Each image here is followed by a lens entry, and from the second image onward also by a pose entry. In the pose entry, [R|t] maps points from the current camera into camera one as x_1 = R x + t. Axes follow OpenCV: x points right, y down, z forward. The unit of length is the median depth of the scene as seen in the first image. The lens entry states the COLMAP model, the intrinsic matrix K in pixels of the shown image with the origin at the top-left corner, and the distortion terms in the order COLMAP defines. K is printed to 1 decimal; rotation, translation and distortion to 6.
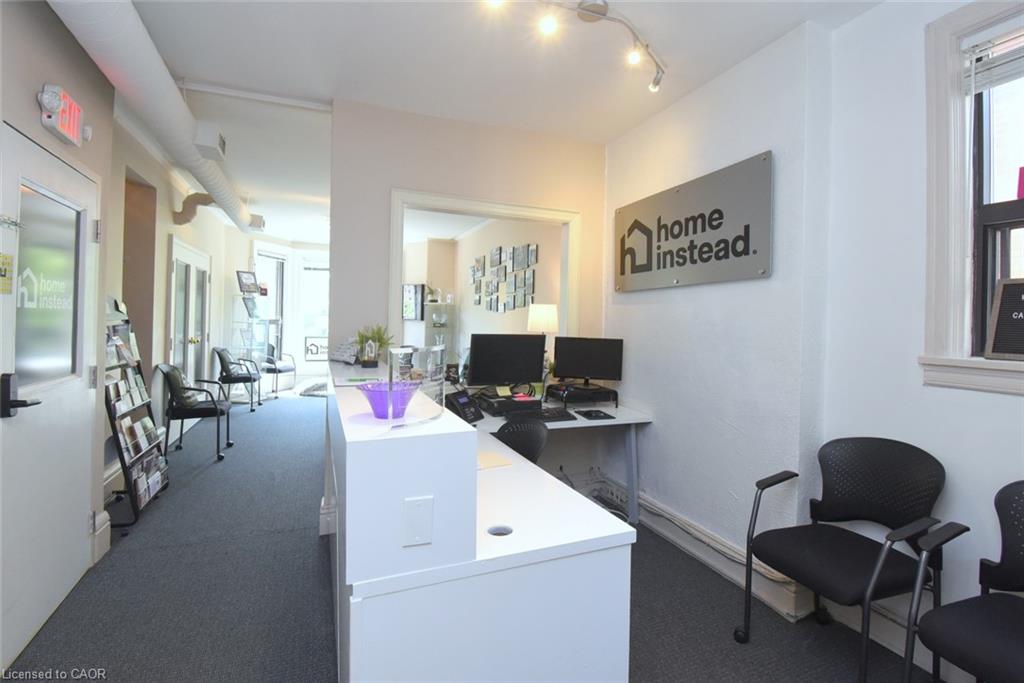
lens RADIAL K [[475.7, 0, 512.1], [0, 475.7, 321.3], [0, 0, 1]] dist [0.025533, -0.030512]
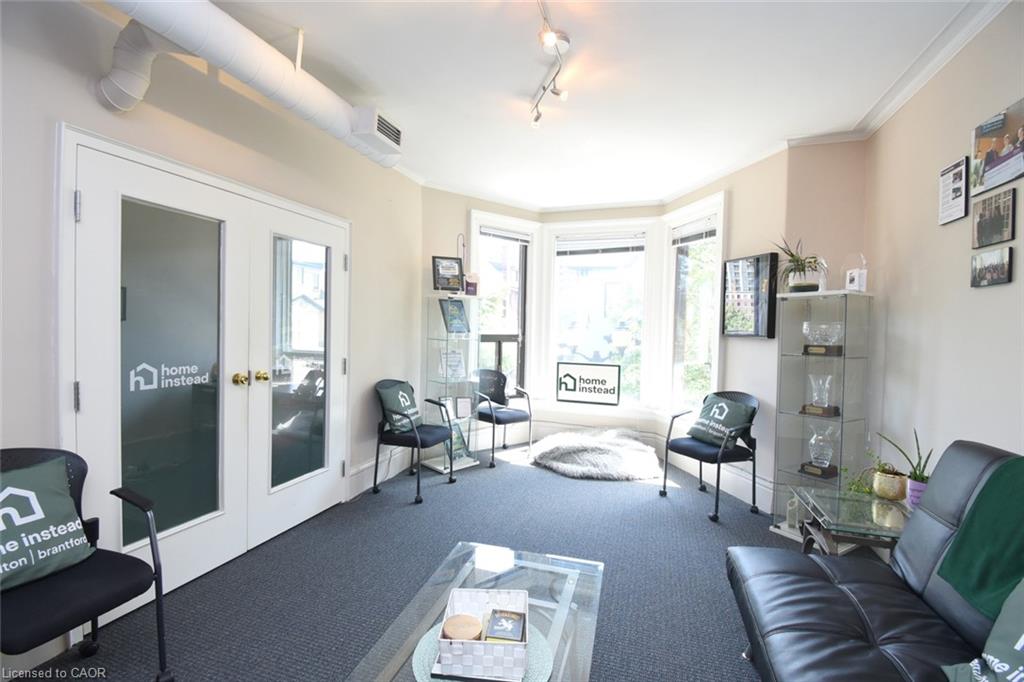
lens RADIAL K [[449.4, 0, 507.2], [0, 449.4, 339.1], [0, 0, 1]] dist [0.020453, -0.025482]
pose [[0.759267, 0.010073, -0.650702, -0.255964], [-0.004796, 0.999940, 0.009882, -0.008631], [0.650762, -0.004382, 0.759269, 1.313210]]
